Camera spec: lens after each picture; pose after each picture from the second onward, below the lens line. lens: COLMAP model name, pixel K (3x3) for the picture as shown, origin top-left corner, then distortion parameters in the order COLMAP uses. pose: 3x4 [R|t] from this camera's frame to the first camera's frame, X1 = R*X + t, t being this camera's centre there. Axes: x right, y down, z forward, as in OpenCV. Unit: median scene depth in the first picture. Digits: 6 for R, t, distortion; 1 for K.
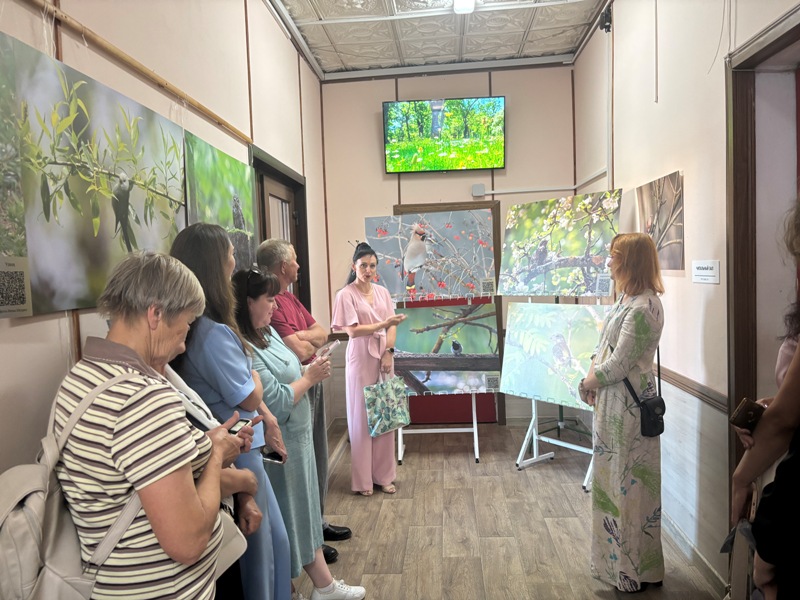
lens RADIAL K [[607.3, 0, 399.4], [0, 607.3, 302.3], [0, 0, 1]] dist [0.041970, -0.039743]
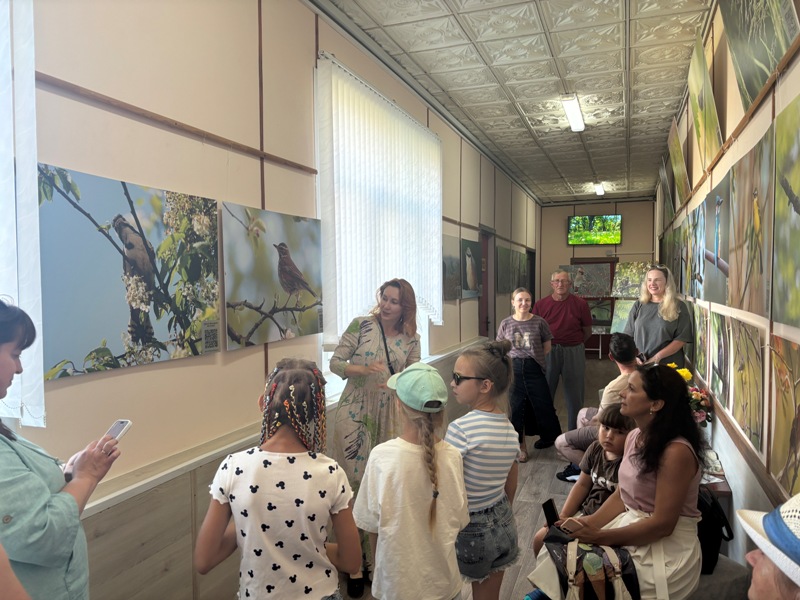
lens RADIAL K [[607.3, 0, 397.4], [0, 607.3, 300.9], [0, 0, 1]] dist [0.041970, -0.039743]
pose [[0.958407, 0.039224, -0.282697, 0.020714], [-0.044143, 0.998964, -0.011050, 0.064509], [0.281971, 0.023069, 0.959146, -1.522141]]
